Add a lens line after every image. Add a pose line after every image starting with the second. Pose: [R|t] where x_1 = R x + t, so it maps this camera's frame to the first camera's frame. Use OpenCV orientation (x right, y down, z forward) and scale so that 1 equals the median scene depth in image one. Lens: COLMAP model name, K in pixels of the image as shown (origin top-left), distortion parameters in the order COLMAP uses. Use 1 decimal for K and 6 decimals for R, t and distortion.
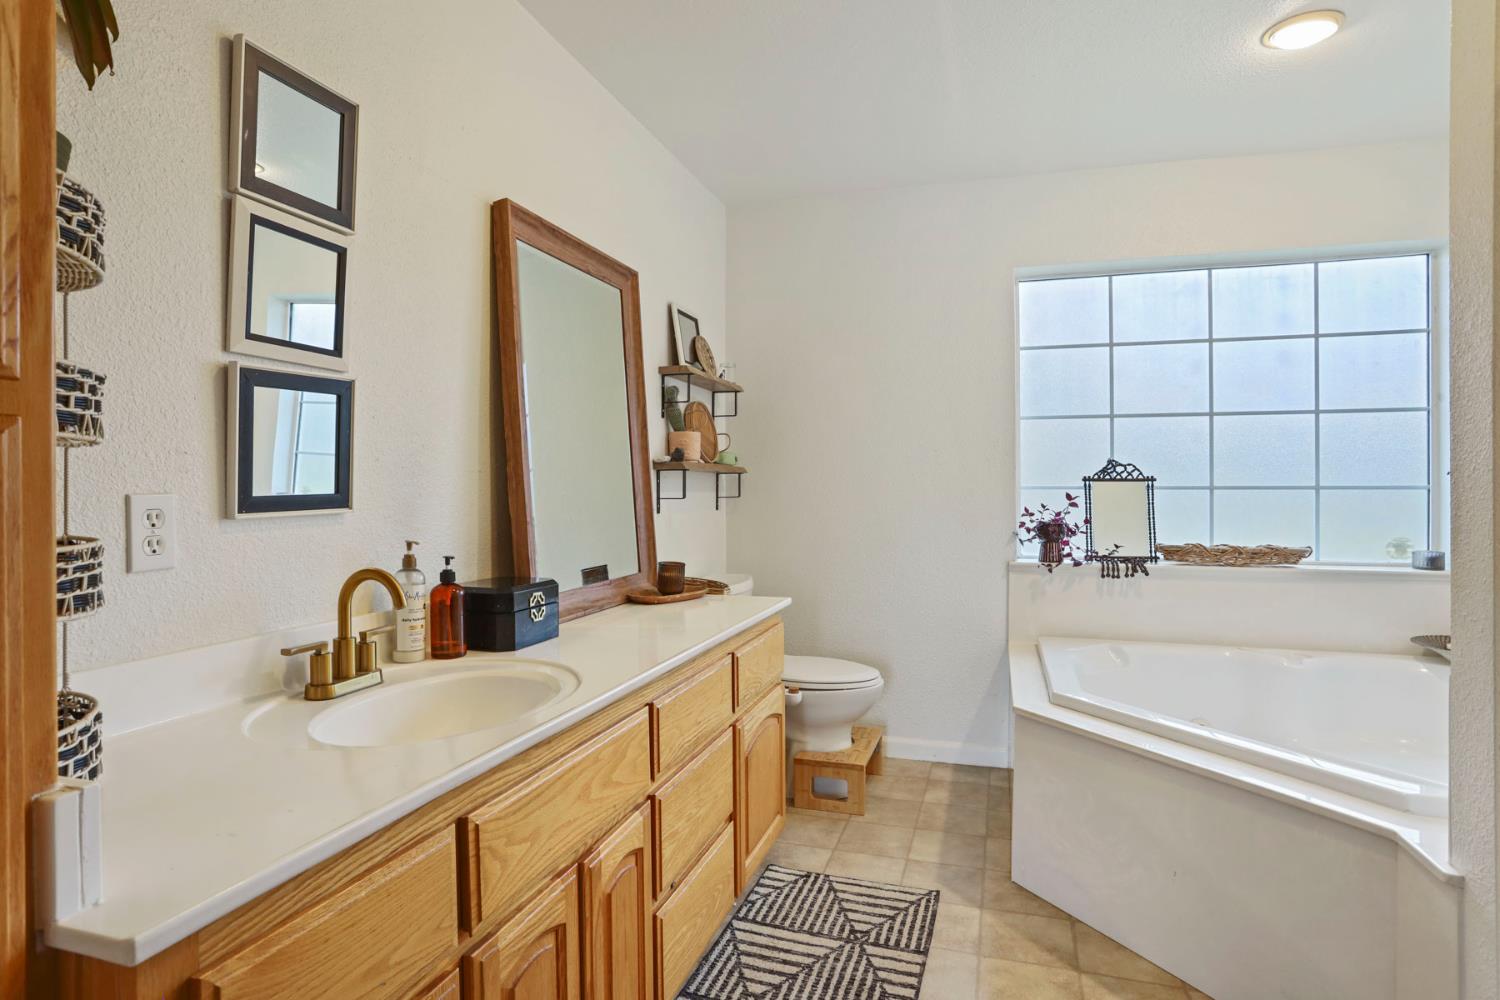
lens RADIAL K [[808.1, 0, 750.1], [0, 808.1, 491.9], [0, 0, 1]] dist [-0.004494, -0.000267]
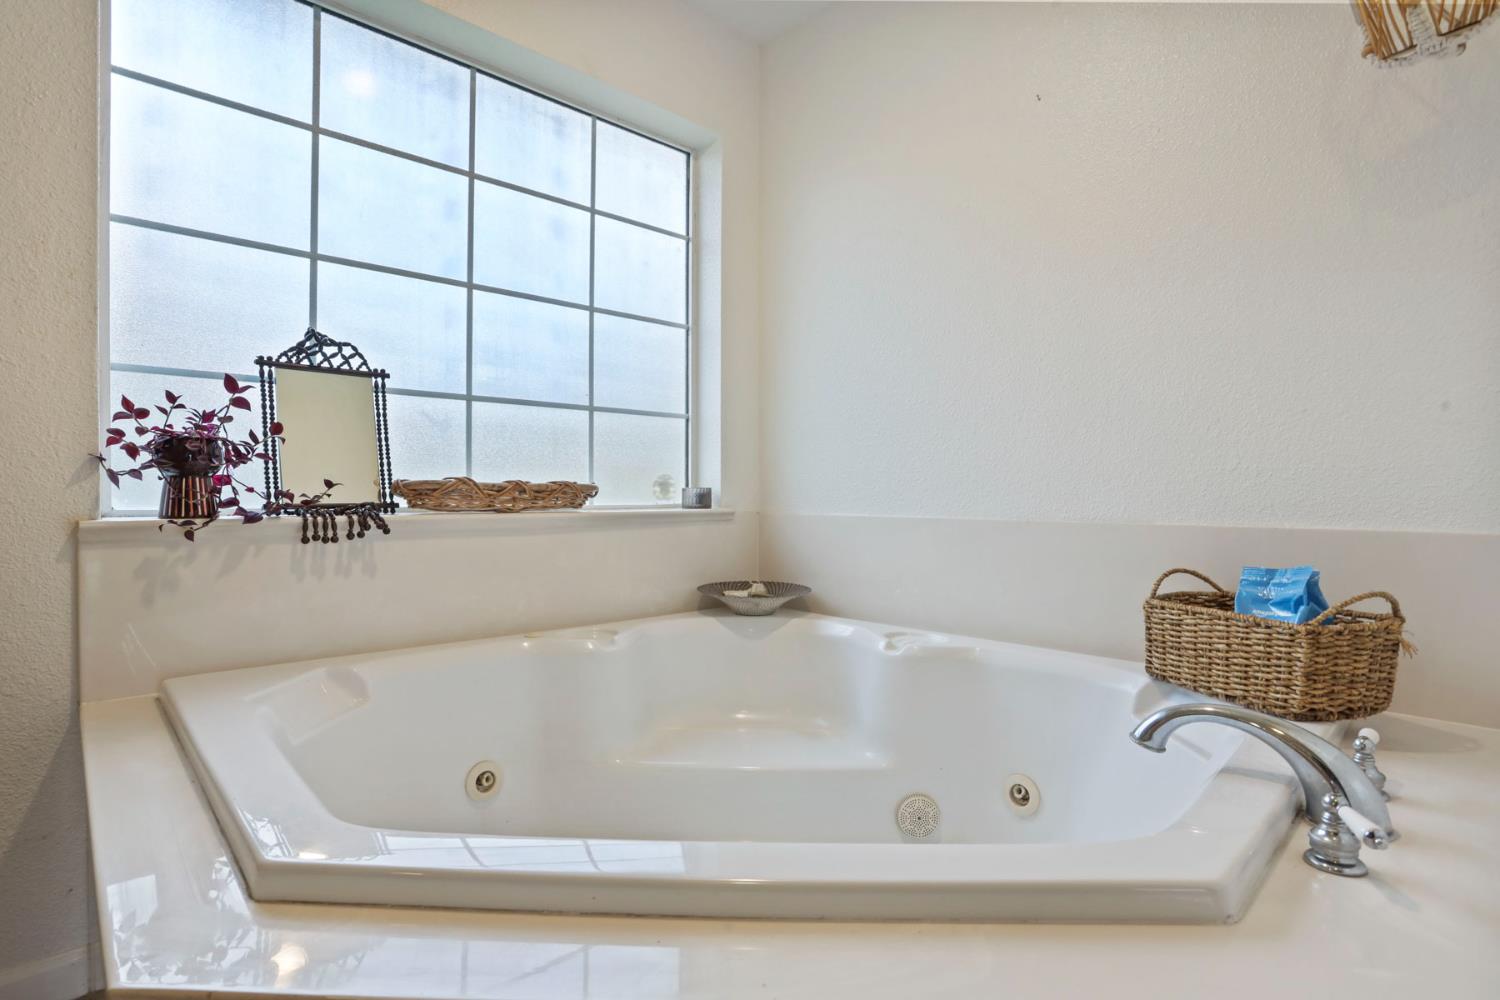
lens RADIAL K [[737.9, 0, 755.5], [0, 737.9, 498.1], [0, 0, 1]] dist [-0.038412, 0.012493]
pose [[0.485382, -0.002949, 0.874297, 0.162281], [0.003055, 0.999994, 0.001677, 0.075585], [-0.874297, 0.001857, 0.485388, 0.504004]]
